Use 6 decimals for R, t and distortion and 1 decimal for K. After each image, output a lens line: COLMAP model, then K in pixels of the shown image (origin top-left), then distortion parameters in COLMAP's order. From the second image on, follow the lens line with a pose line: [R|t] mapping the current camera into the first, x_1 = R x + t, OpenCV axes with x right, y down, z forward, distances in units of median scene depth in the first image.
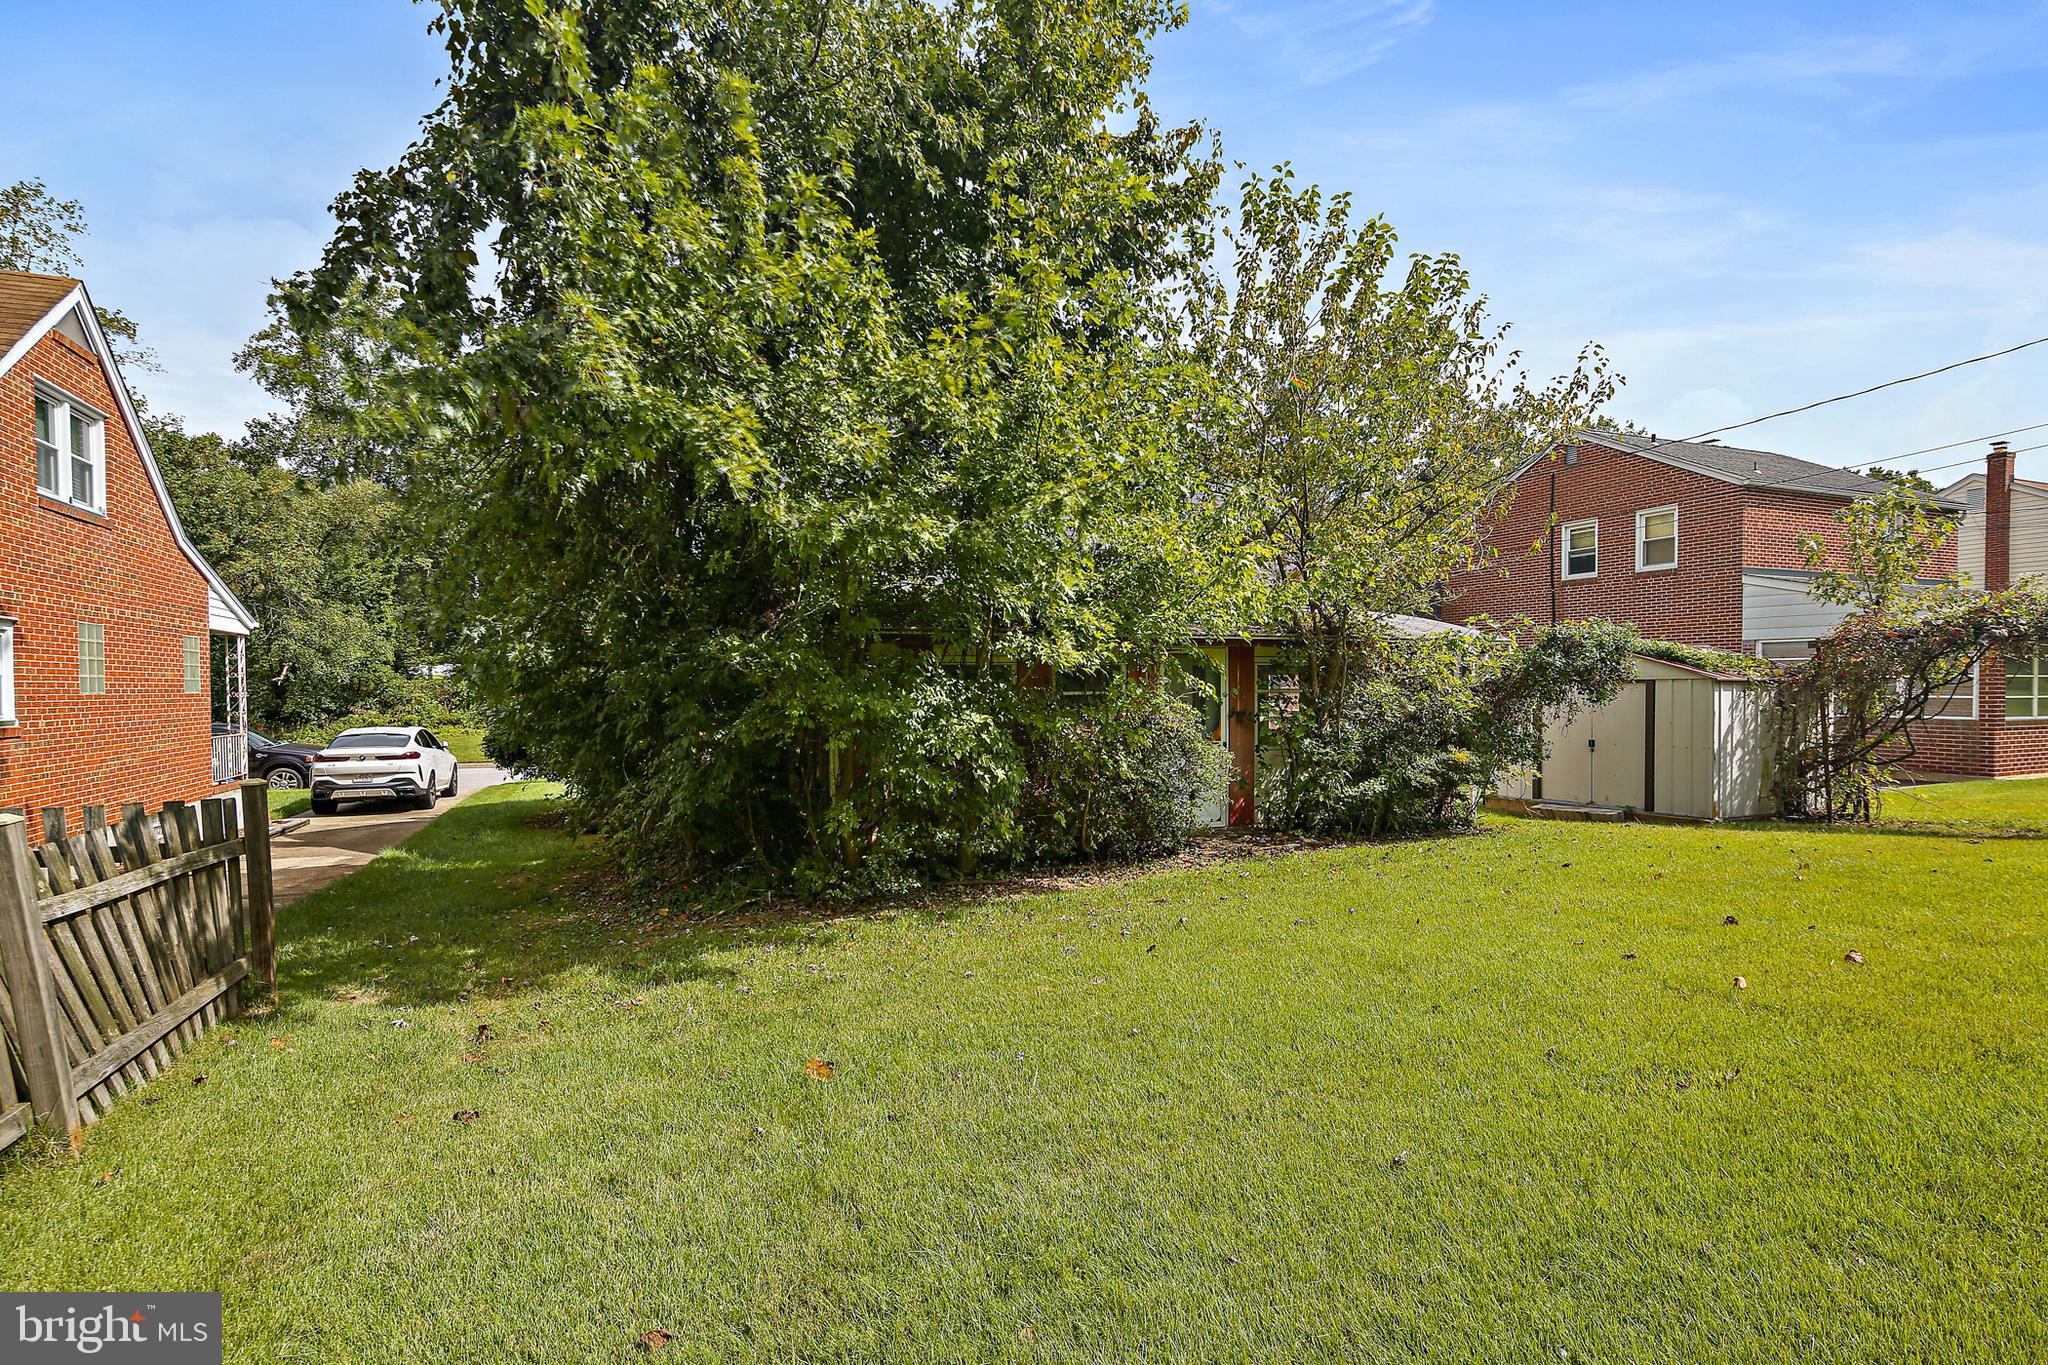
lens RADIAL K [[1003.8, 0, 1045.7], [0, 1003.8, 710.4], [0, 0, 1]] dist [0.006928, -0.003910]
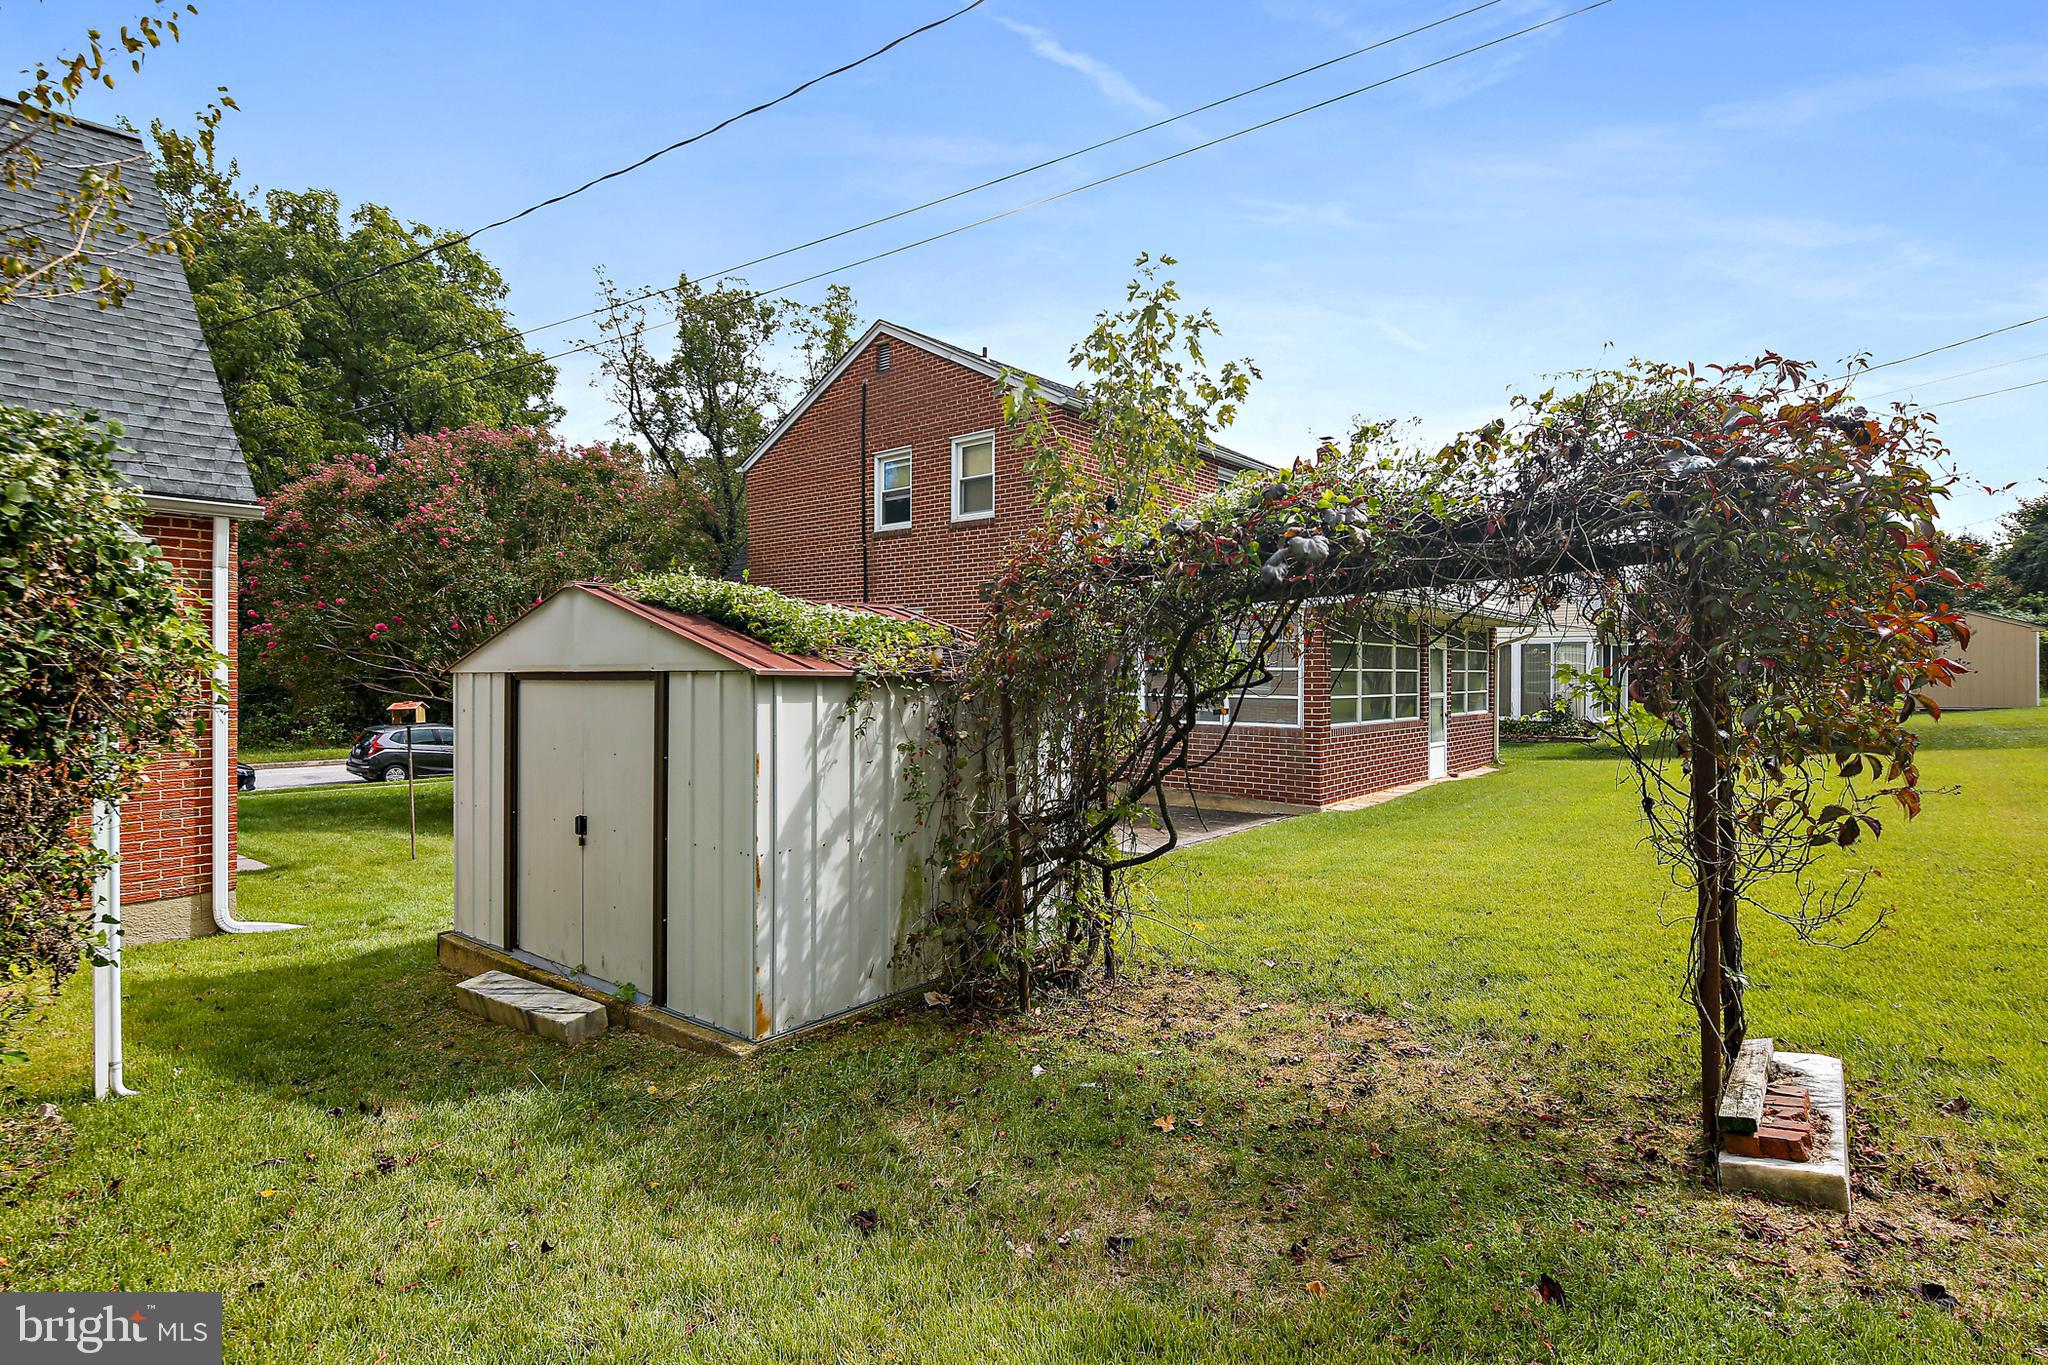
lens RADIAL K [[1003.8, 0, 1040.6], [0, 1003.8, 674.4], [0, 0, 1]] dist [0.006928, -0.003910]
pose [[0.887763, 0.005201, 0.460272, 0.574756], [0.003807, 0.999819, -0.018640, -0.022713], [-0.460286, 0.018300, 0.887582, 0.599975]]
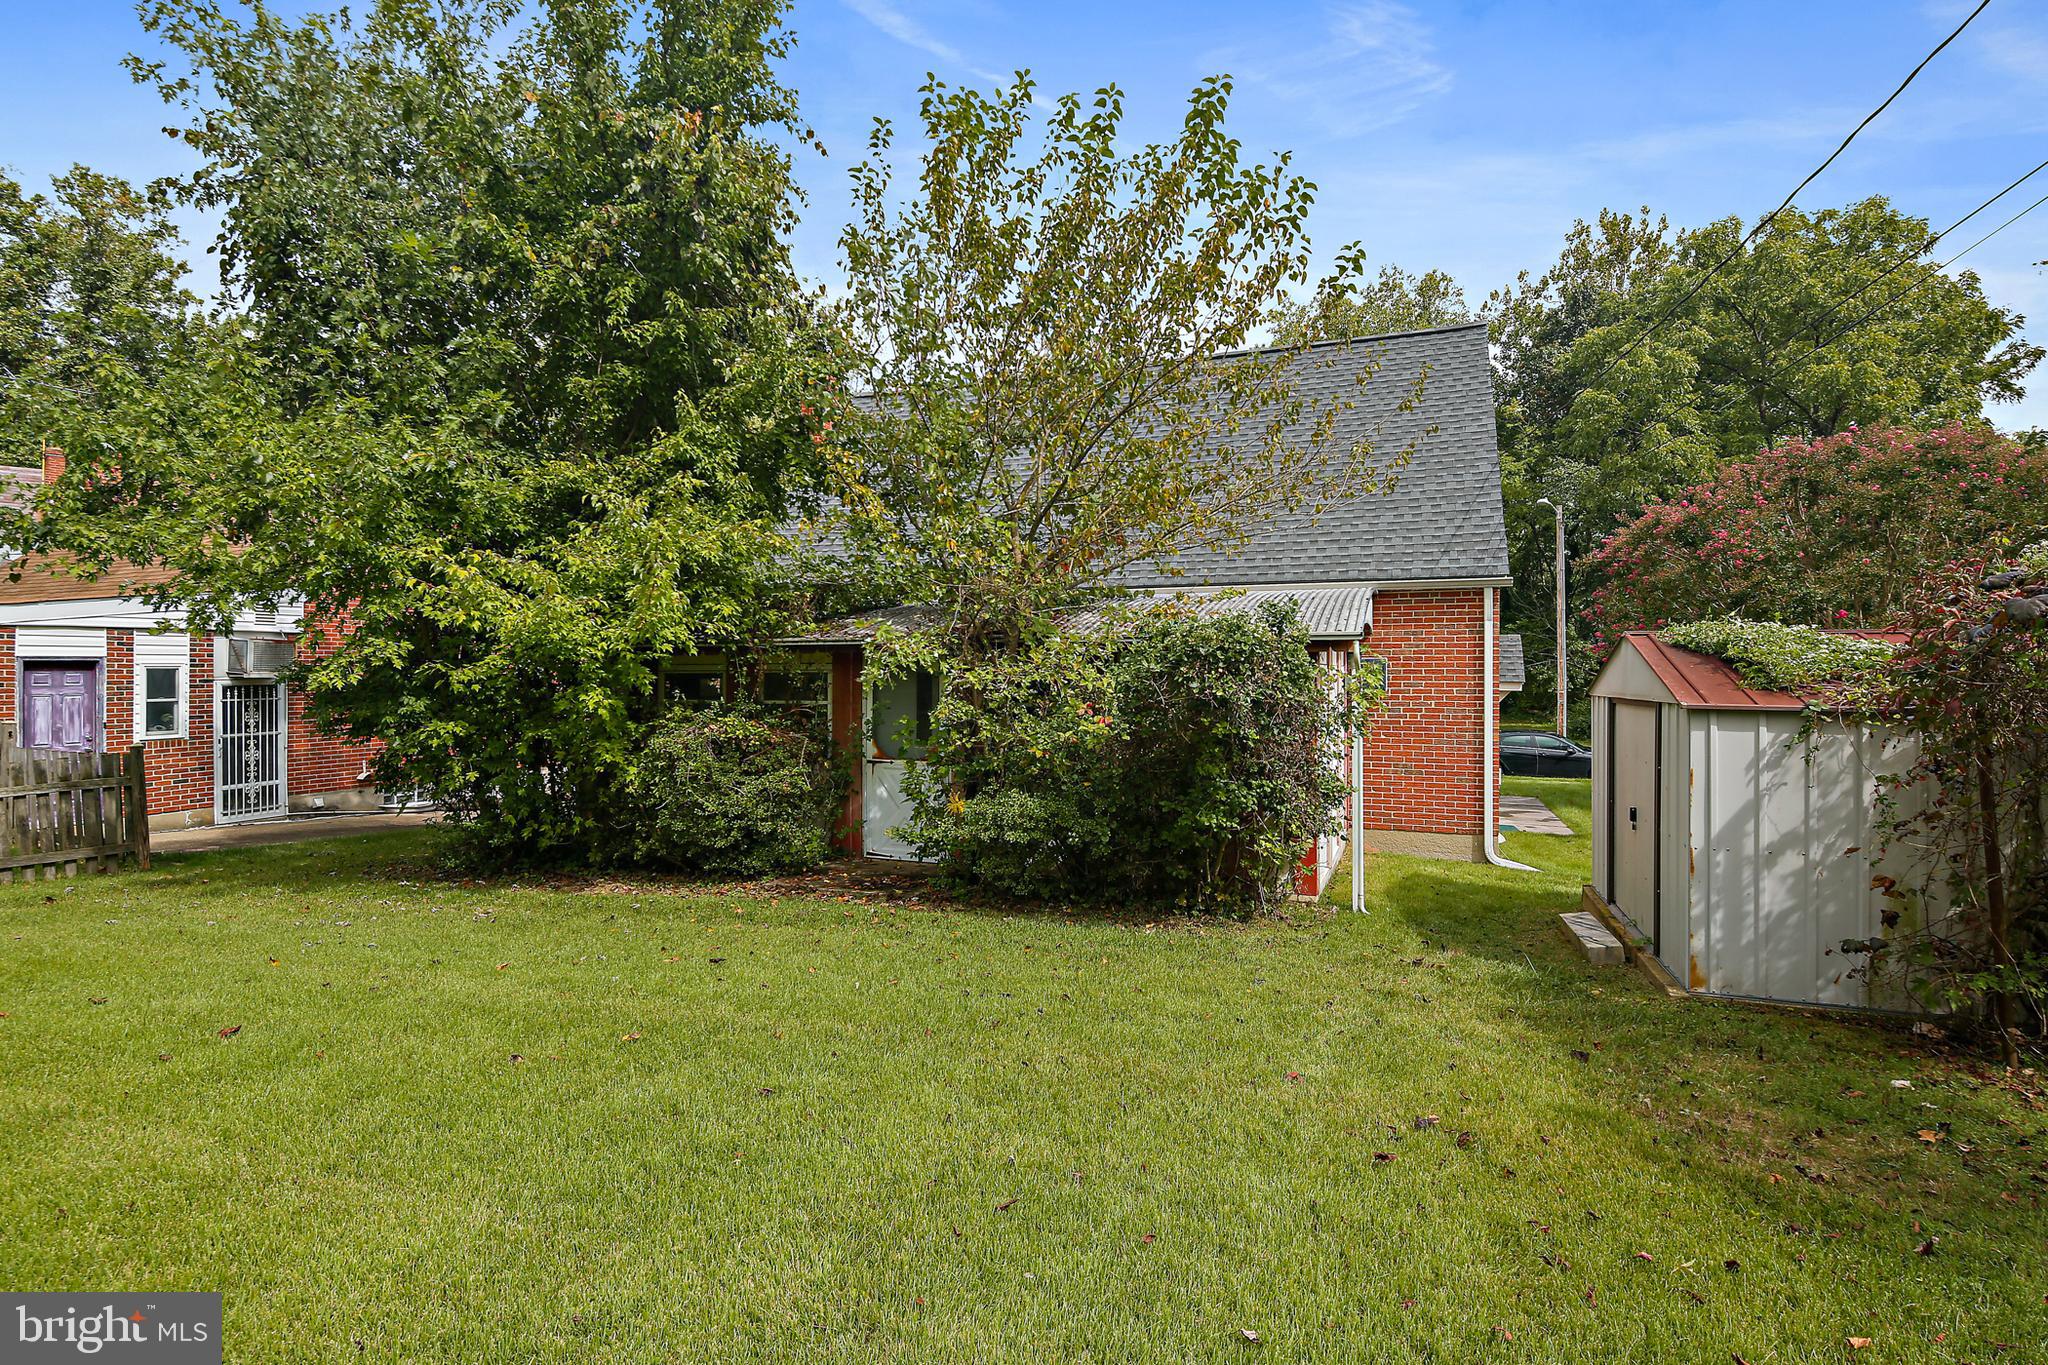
lens RADIAL K [[1003.8, 0, 1012.2], [0, 1003.8, 679.9], [0, 0, 1]] dist [0.006928, -0.003910]
pose [[0.704128, 0.012137, -0.709969, 0.767643], [-0.020137, 0.999793, -0.002880, -0.035597], [0.709787, 0.016324, 0.704227, 0.406593]]
